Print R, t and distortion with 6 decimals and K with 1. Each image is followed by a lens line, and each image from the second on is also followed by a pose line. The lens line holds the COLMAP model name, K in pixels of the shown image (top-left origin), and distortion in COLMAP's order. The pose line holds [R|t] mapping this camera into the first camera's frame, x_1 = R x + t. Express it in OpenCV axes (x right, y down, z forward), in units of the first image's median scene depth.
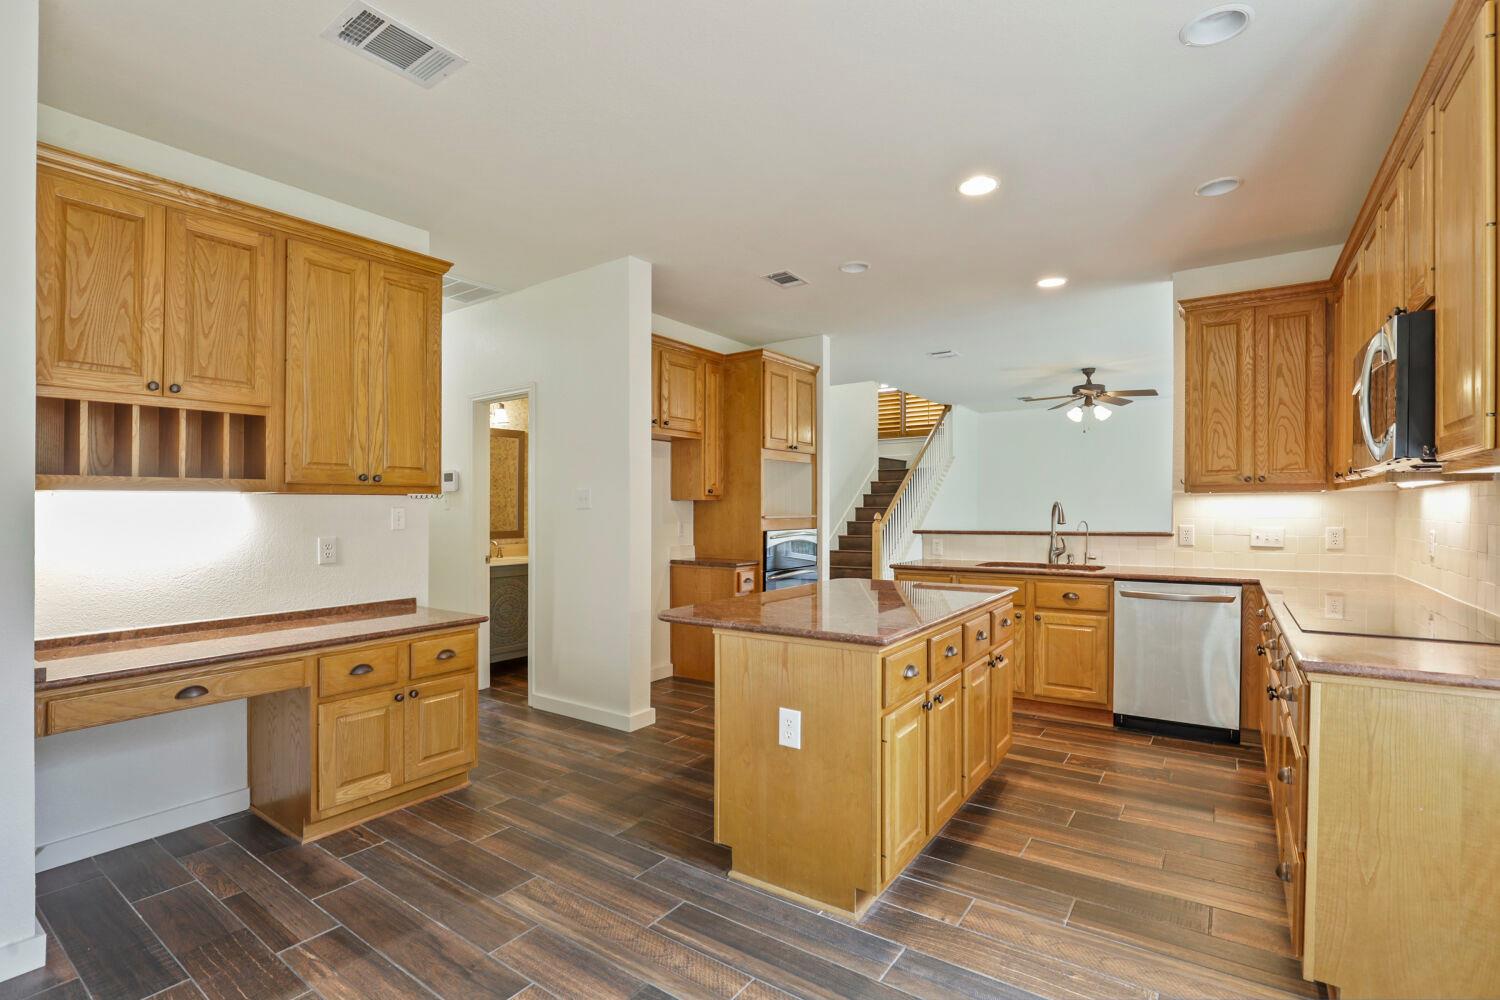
lens RADIAL K [[694.8, 0, 750.1], [0, 694.8, 506.4], [0, 0, 1]] dist [-0.003601, 0.000345]
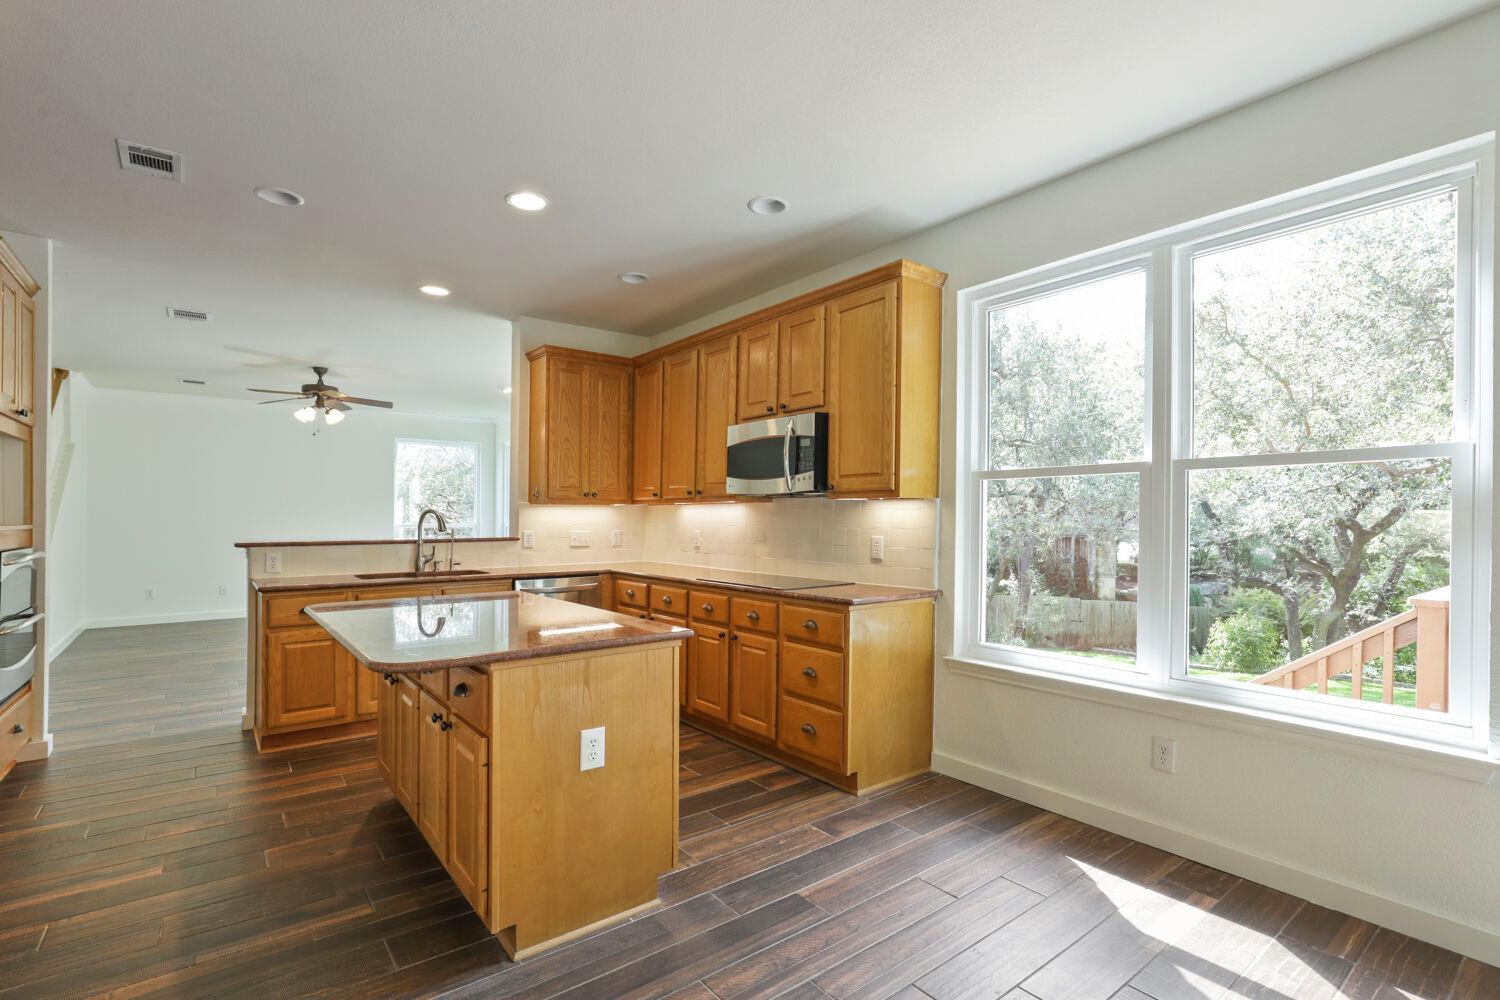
lens RADIAL K [[715.1, 0, 731.9], [0, 715.1, 513.5], [0, 0, 1]] dist [-0.001069, -0.000046]
pose [[0.309484, 0.010458, 0.950847, -0.418711], [-0.006455, 0.999940, -0.008897, 0.005787], [-0.950883, -0.003384, 0.309533, 0.275051]]
